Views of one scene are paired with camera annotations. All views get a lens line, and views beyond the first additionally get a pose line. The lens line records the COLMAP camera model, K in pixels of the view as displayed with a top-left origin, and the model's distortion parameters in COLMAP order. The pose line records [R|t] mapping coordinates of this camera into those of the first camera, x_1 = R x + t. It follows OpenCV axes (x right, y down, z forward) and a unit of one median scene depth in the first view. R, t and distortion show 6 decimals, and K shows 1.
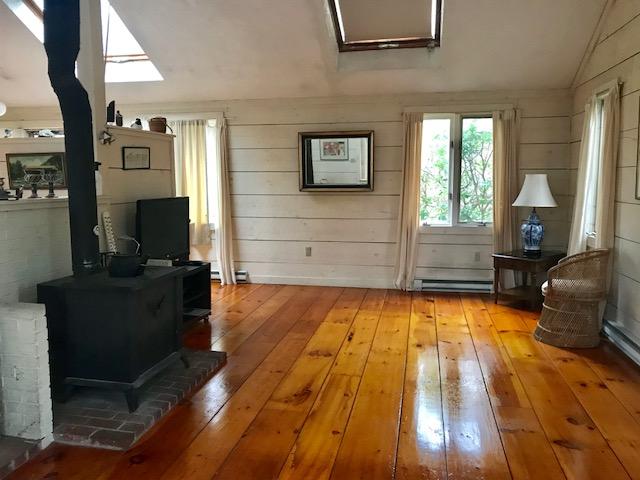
lens RADIAL K [[527.4, 0, 316.2], [0, 527.4, 237.1], [0, 0, 1]] dist [0.042432, -0.051993]
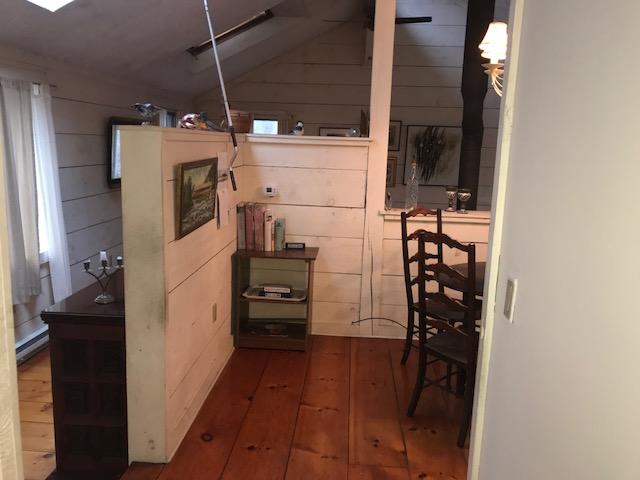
lens RADIAL K [[527.4, 0, 318.9], [0, 527.4, 240.4], [0, 0, 1]] dist [0.042432, -0.051993]
pose [[-0.134573, -0.181800, 0.974084, -1.045409], [0.082069, 0.977603, 0.193795, -0.171065], [-0.987499, 0.106021, -0.116639, 0.951839]]
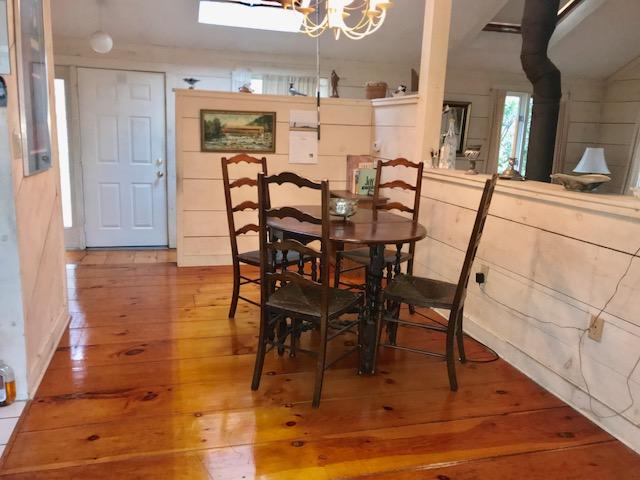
lens RADIAL K [[527.4, 0, 319.2], [0, 527.4, 242.3], [0, 0, 1]] dist [0.042432, -0.051993]
pose [[0.886762, -0.055629, 0.458866, -0.820754], [0.005471, 0.993925, 0.109922, -0.037822], [-0.462193, -0.094964, 0.881680, 0.151020]]
